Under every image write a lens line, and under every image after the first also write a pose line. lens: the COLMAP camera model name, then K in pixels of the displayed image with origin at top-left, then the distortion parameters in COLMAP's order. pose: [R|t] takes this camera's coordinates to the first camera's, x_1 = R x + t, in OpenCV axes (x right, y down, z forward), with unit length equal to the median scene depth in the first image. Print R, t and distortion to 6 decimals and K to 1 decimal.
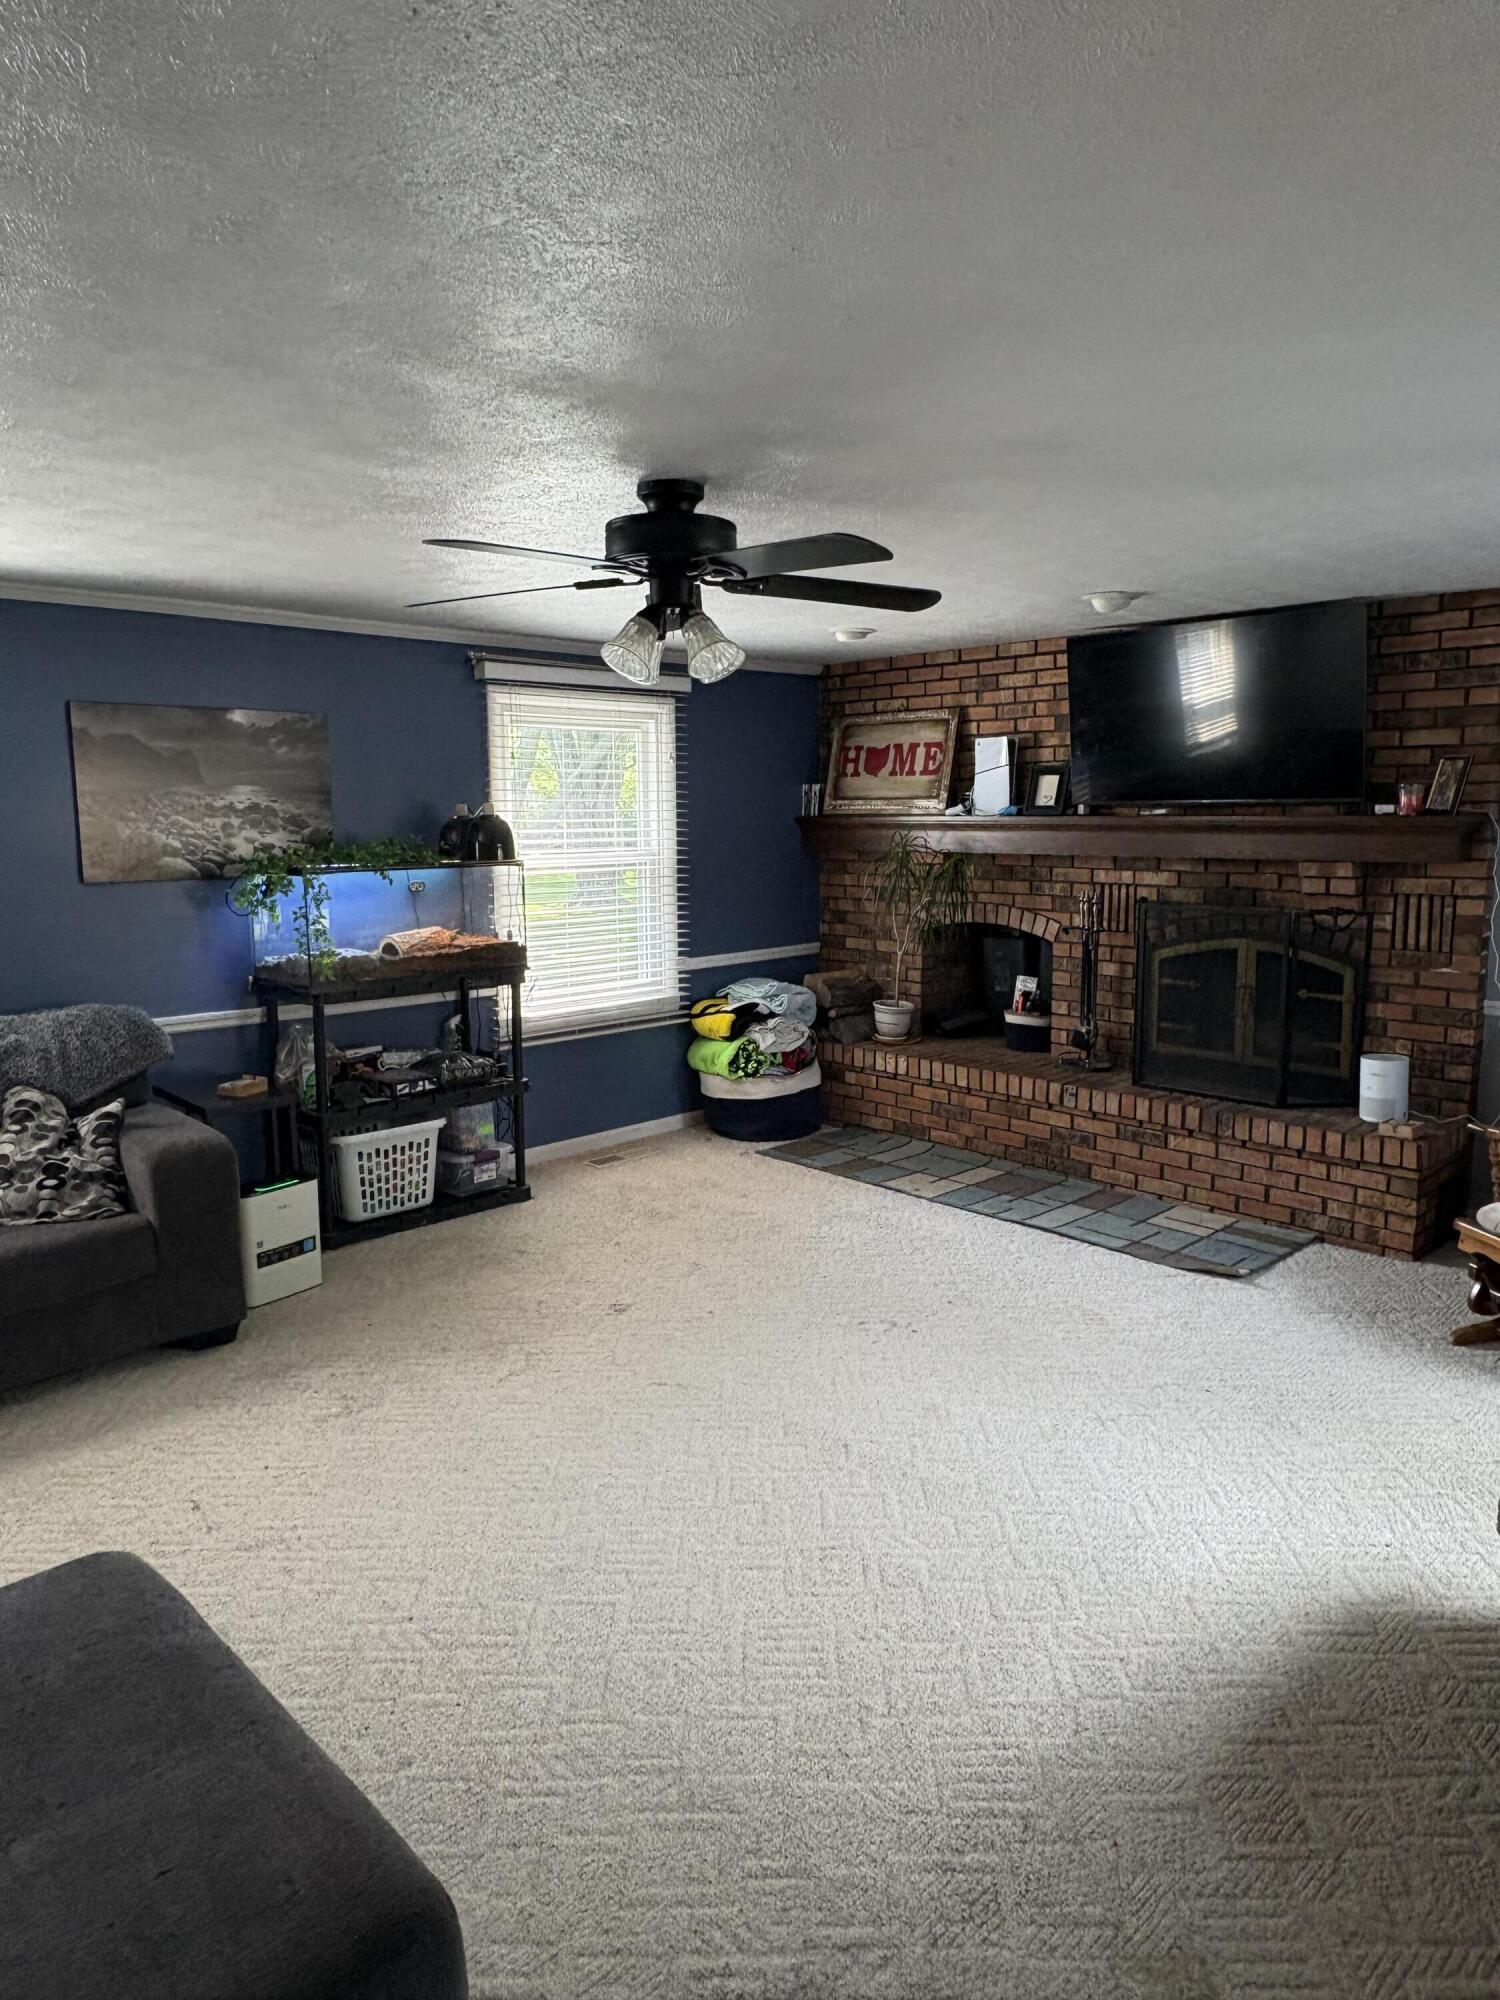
lens RADIAL K [[1290.4, 0, 751.9], [0, 1290.4, 983.4], [0, 0, 1]] dist [-0.002451, 0.002999]
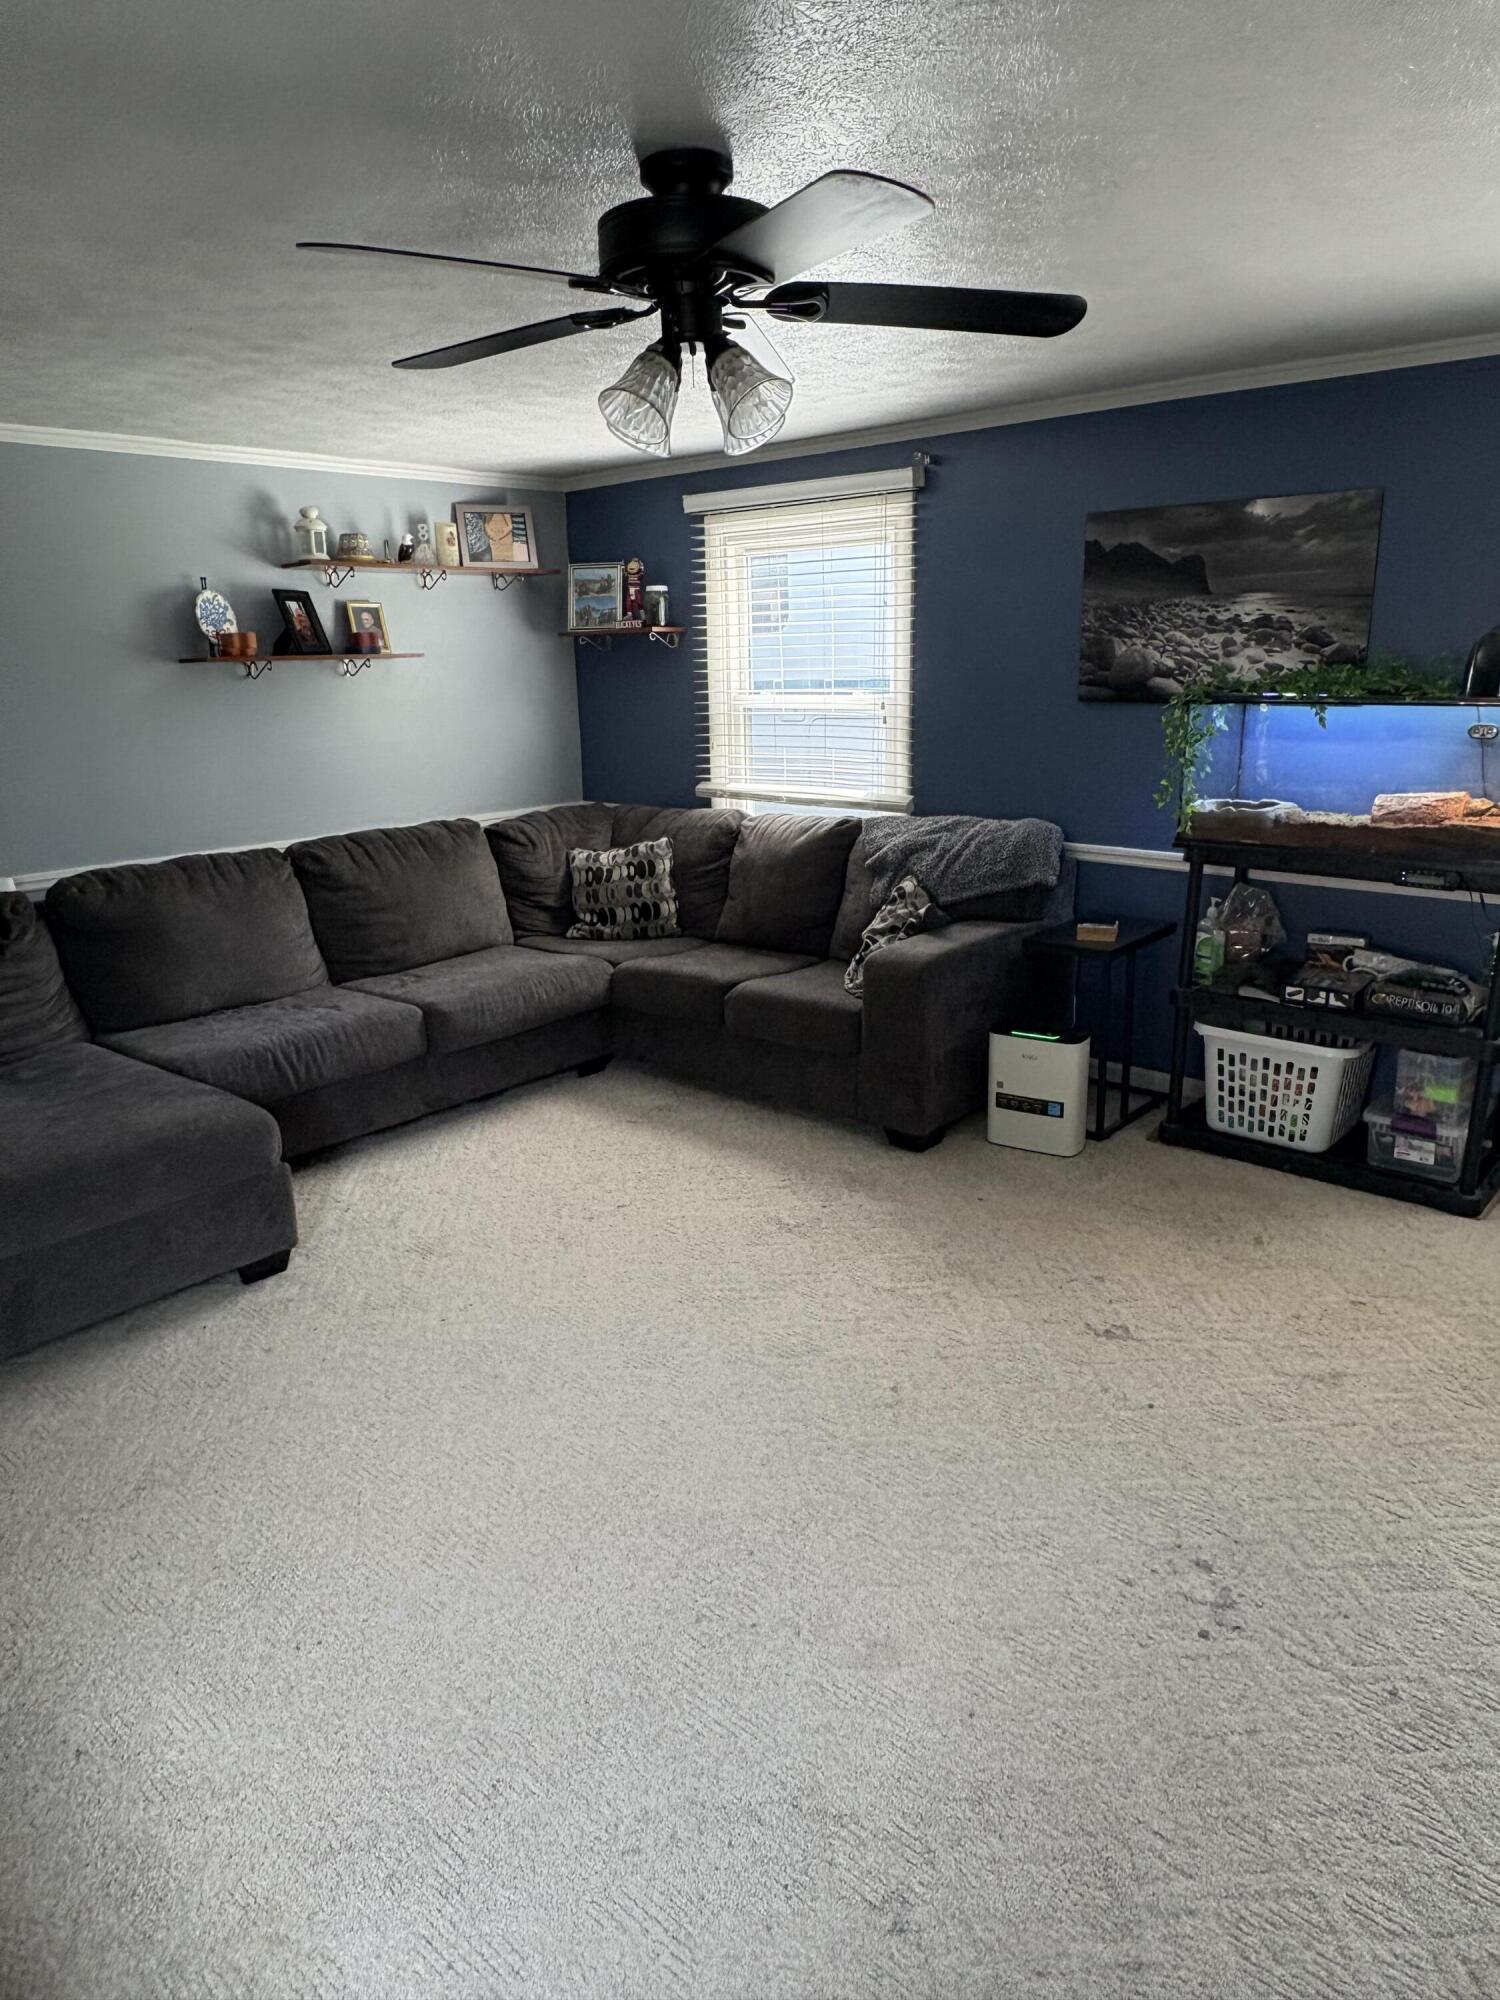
lens RADIAL K [[1290.4, 0, 752.2], [0, 1290.4, 1008.7], [0, 0, 1]] dist [-0.002451, 0.002999]
pose [[0.092394, 0.268101, -0.958950, 0.452182], [-0.123307, 0.958737, 0.256161, -0.068810], [0.988058, 0.094577, 0.121640, 0.600864]]
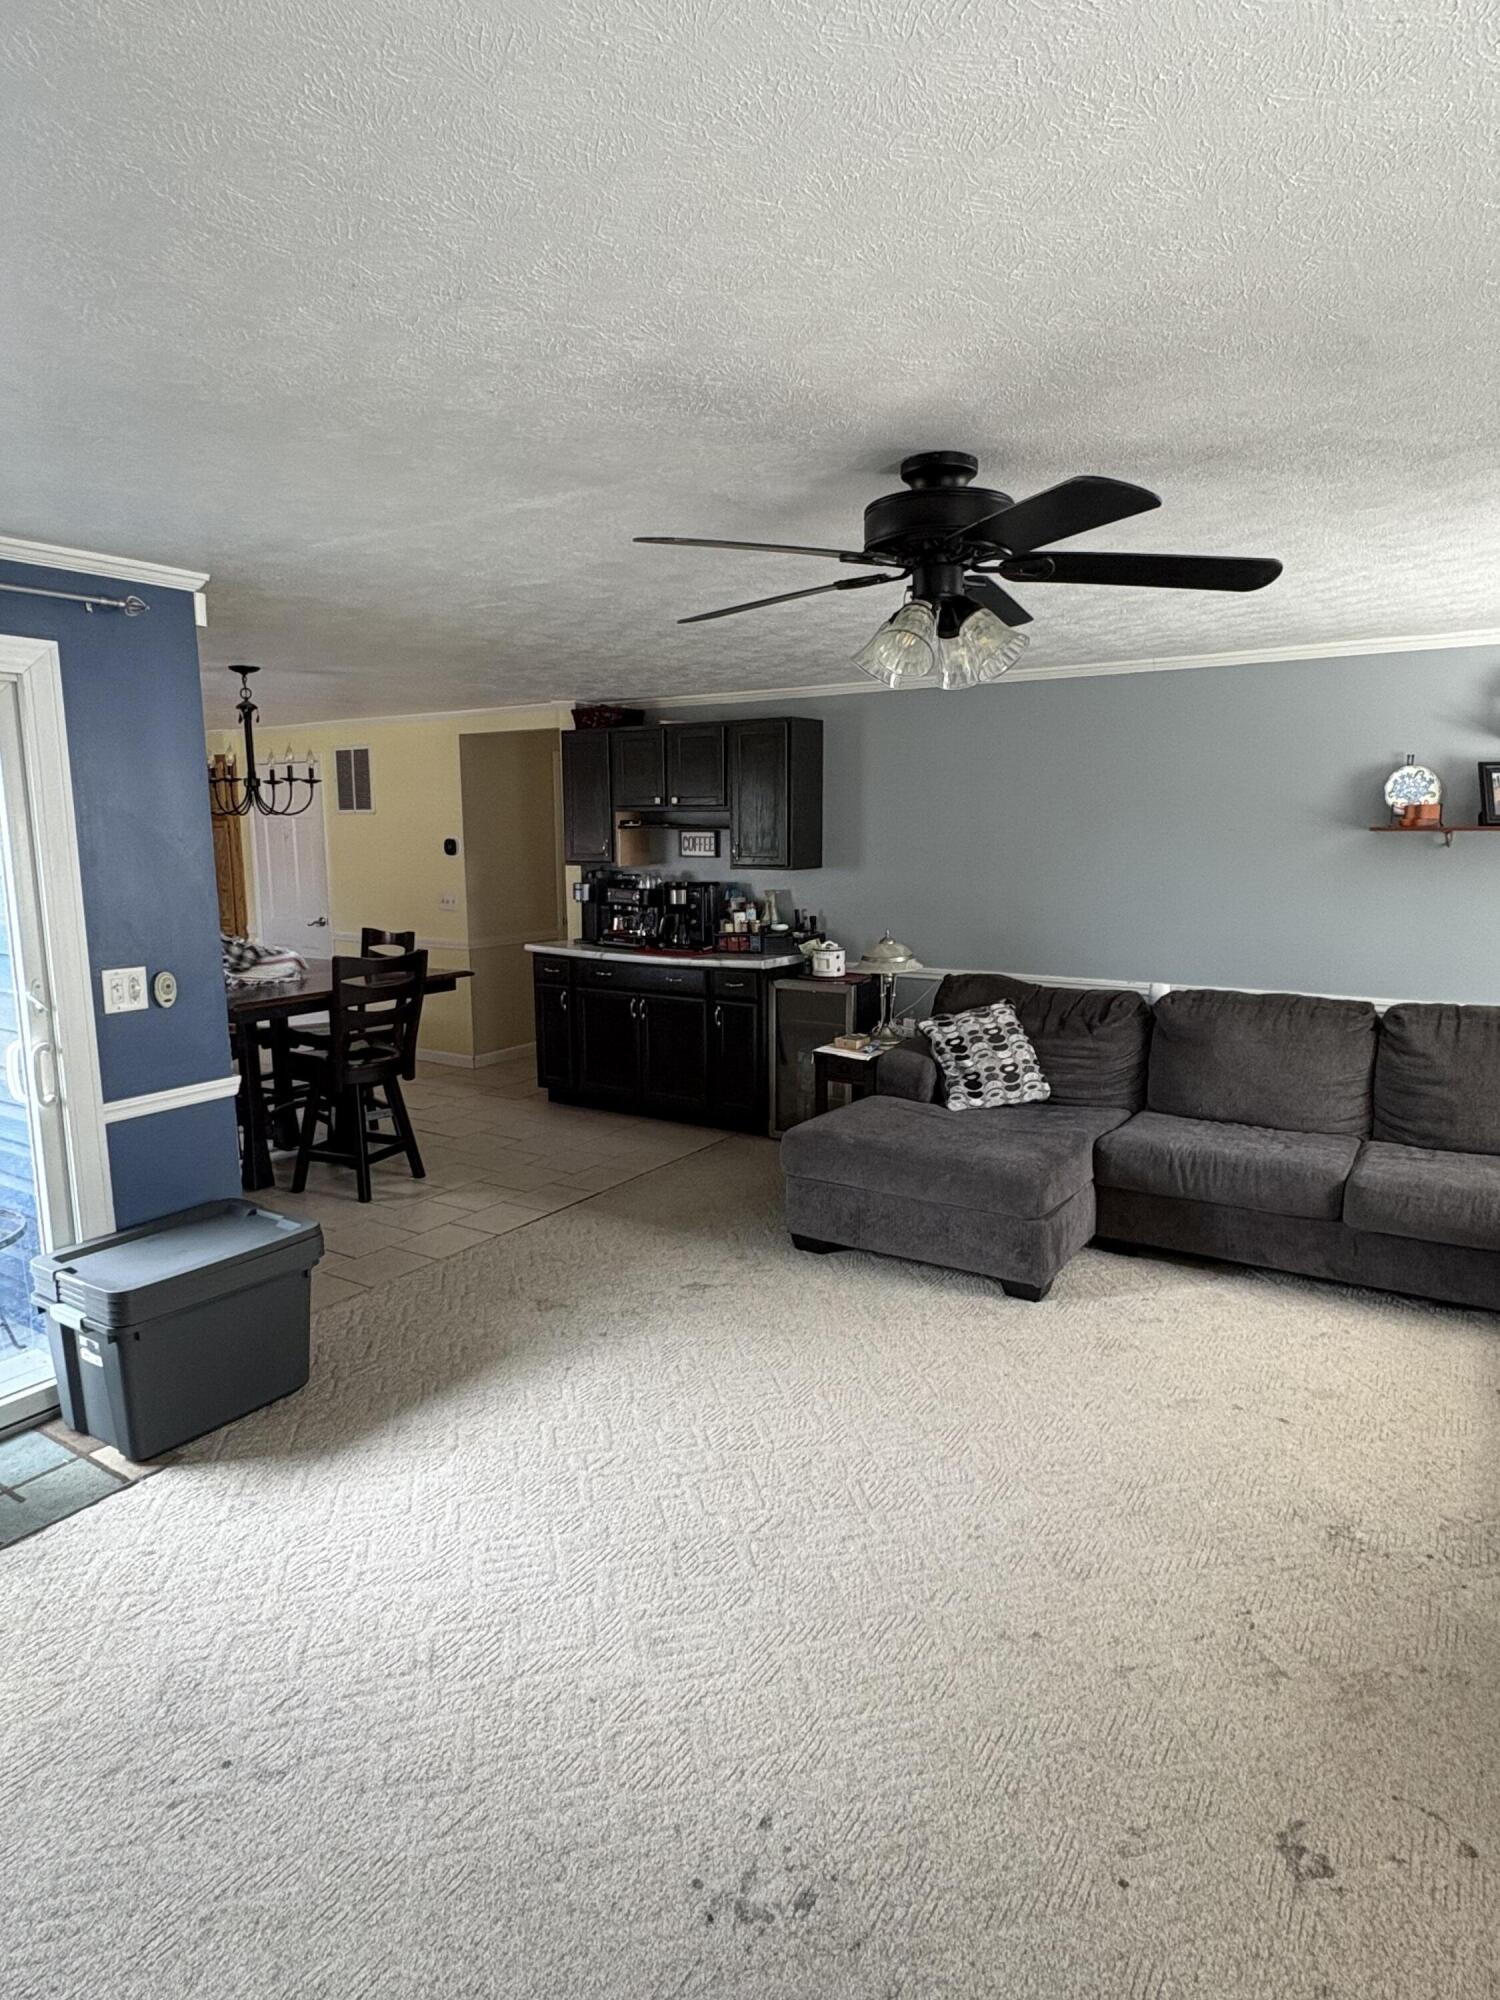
lens RADIAL K [[1156.7, 0, 748.8], [0, 1156.7, 1012.8], [0, 0, 1]] dist [0.001515, 0.000277]
pose [[-0.973349, 0.049018, -0.224029, 0.156193], [-0.021135, 0.953559, 0.300464, -0.151251], [0.228353, 0.297191, -0.927110, 1.092298]]
